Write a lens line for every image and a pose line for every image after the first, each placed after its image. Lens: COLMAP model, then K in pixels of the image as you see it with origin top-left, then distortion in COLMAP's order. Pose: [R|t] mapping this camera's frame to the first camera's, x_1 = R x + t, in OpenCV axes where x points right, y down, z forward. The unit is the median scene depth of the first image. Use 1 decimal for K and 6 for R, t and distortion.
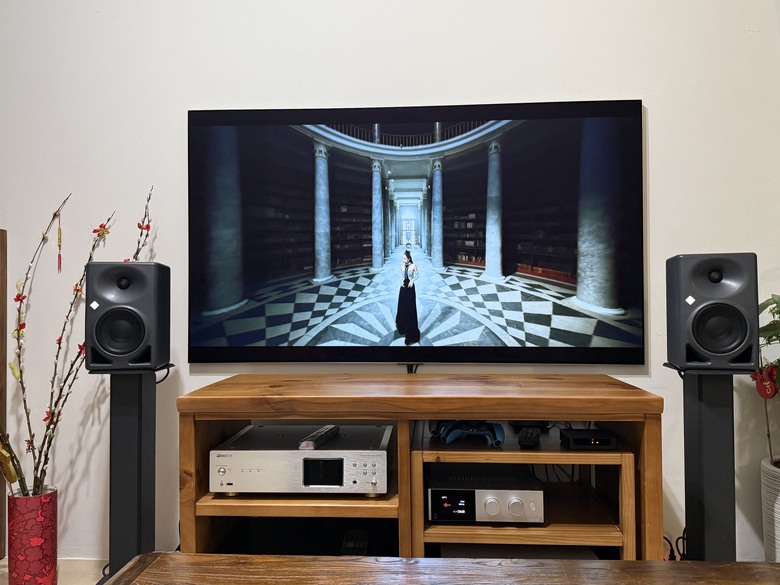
lens RADIAL K [[642.1, 0, 385.7], [0, 642.1, 295.6], [0, 0, 1]] dist [0.062967, -0.101150]
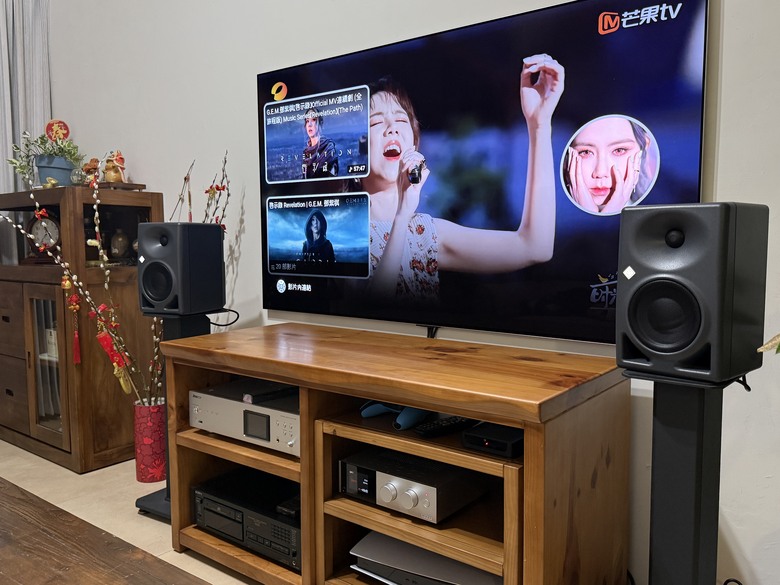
lens RADIAL K [[642.1, 0, 385.7], [0, 642.1, 295.6], [0, 0, 1]] dist [0.062967, -0.101150]
pose [[0.827859, 0.052912, -0.558435, 0.646468], [0.006056, 0.994640, 0.103220, -0.042152], [0.560904, -0.088834, 0.823101, 0.274023]]
